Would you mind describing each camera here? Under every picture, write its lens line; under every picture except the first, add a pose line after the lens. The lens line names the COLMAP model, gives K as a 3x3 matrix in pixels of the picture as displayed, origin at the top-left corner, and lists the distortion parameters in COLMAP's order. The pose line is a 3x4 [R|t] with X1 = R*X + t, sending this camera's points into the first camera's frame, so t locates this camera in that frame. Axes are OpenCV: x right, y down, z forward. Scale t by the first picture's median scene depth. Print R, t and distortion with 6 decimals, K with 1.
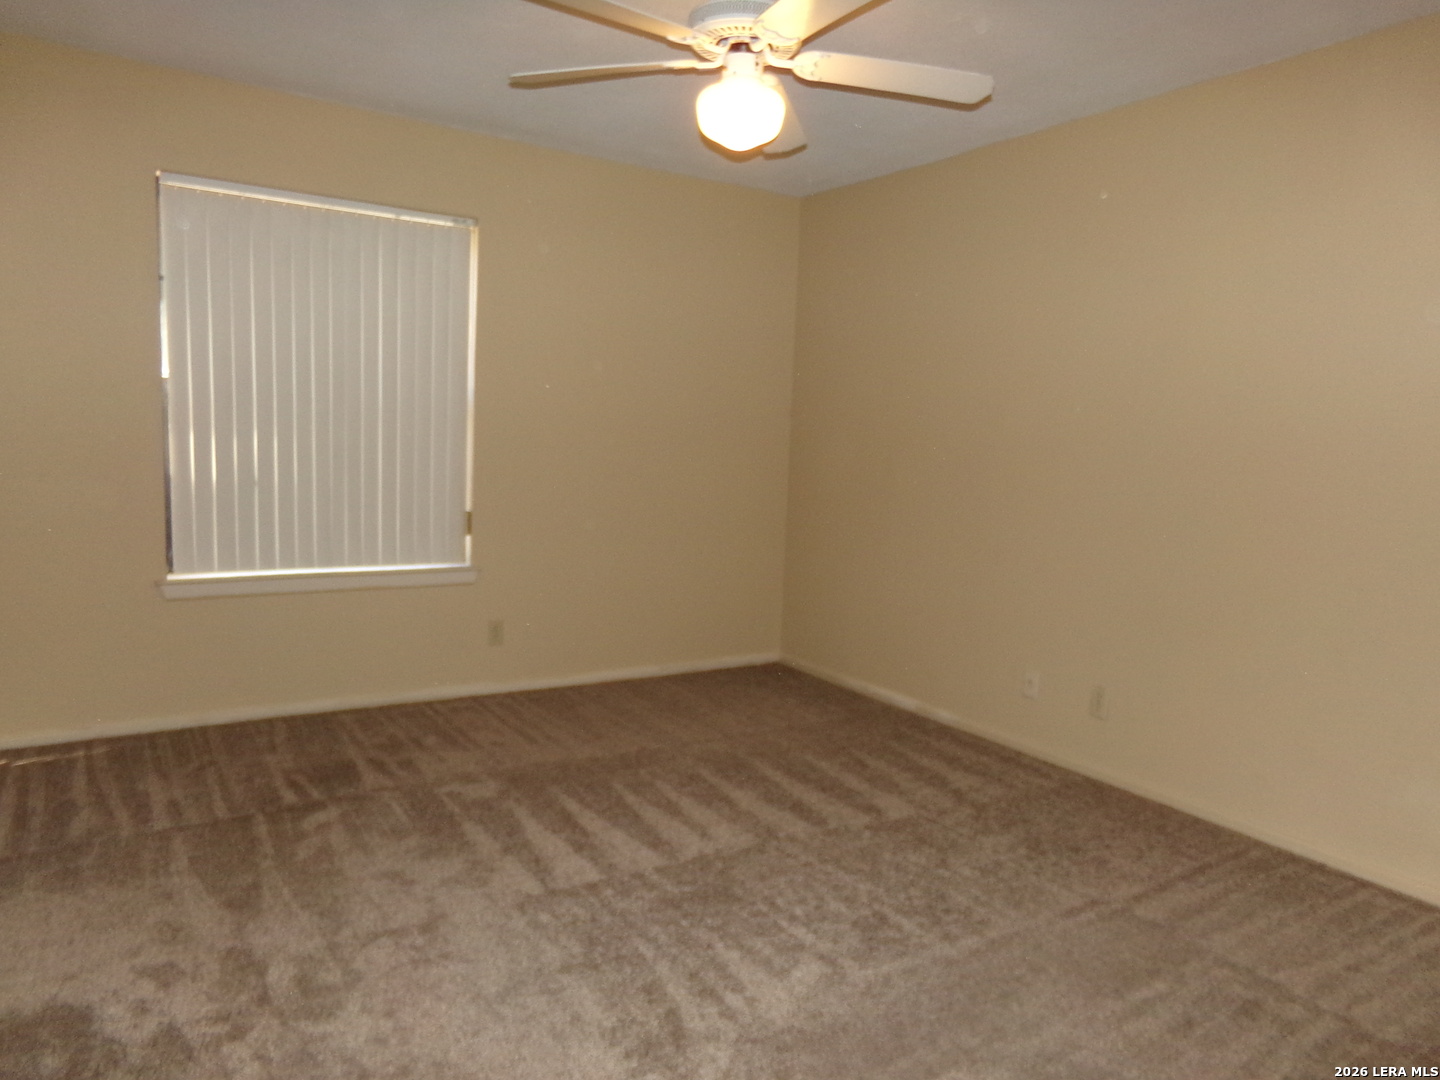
lens RADIAL K [[968.7, 0, 720.6], [0, 968.7, 553.3], [0, 0, 1]] dist [-0.049000, 0.063274]
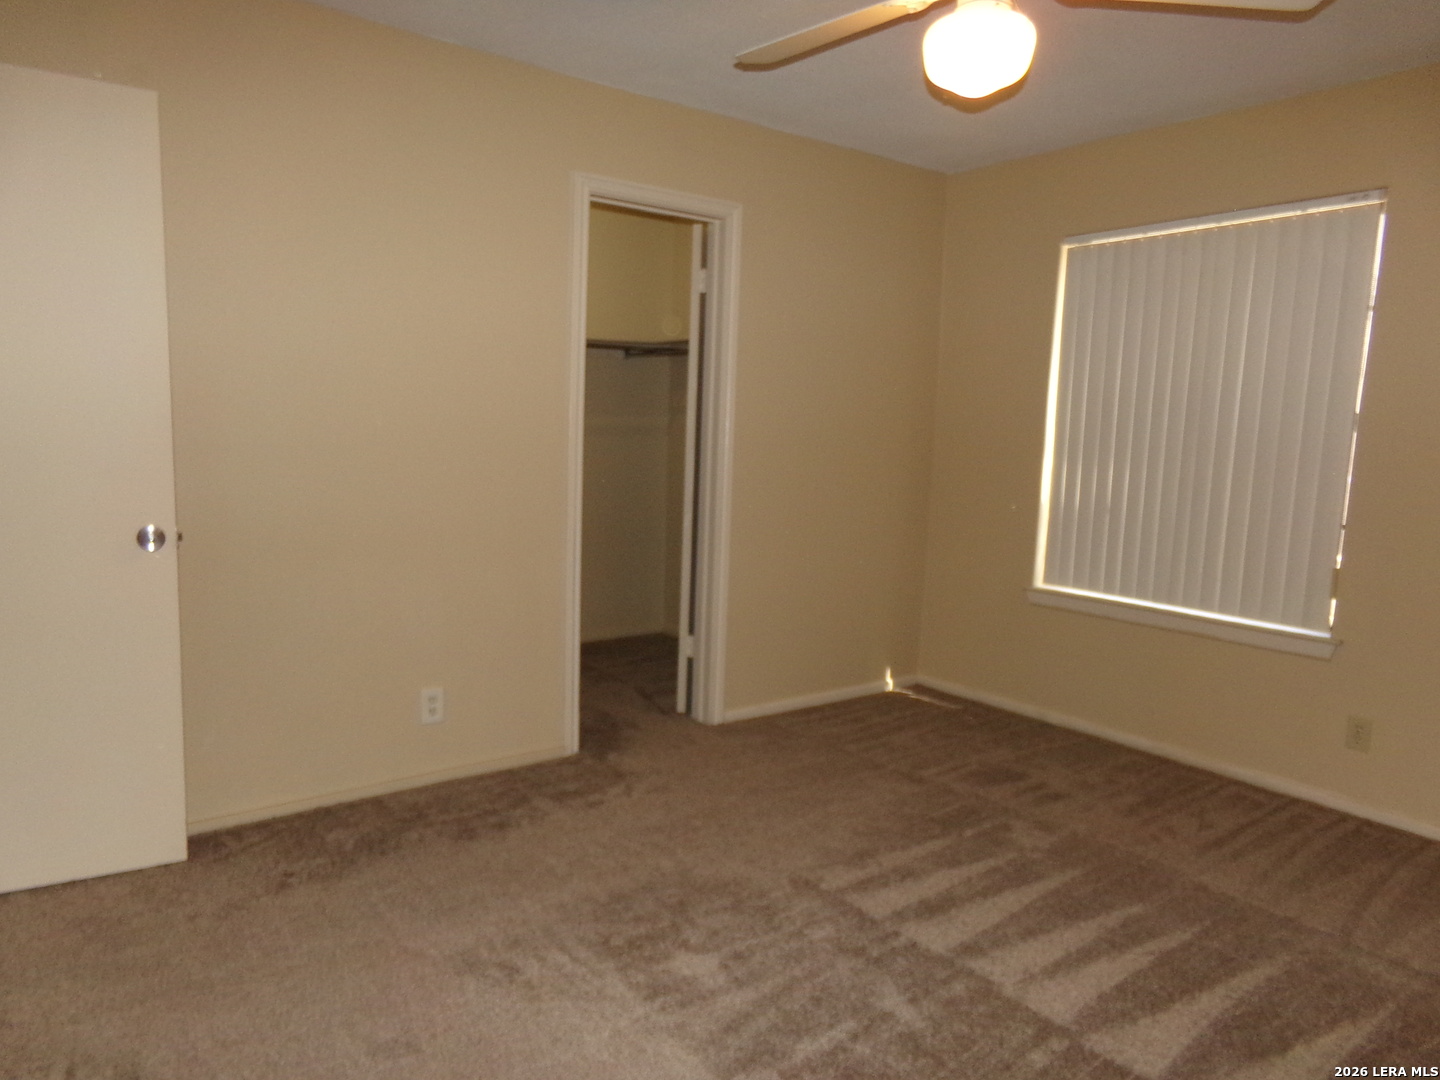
lens RADIAL K [[968.7, 0, 720.6], [0, 968.7, 553.3], [0, 0, 1]] dist [-0.049000, 0.063274]
pose [[0.091283, 0.096453, -0.991143, 0.517135], [-0.151041, 0.985124, 0.081957, -0.048565], [0.984304, 0.142222, 0.104493, 0.467332]]
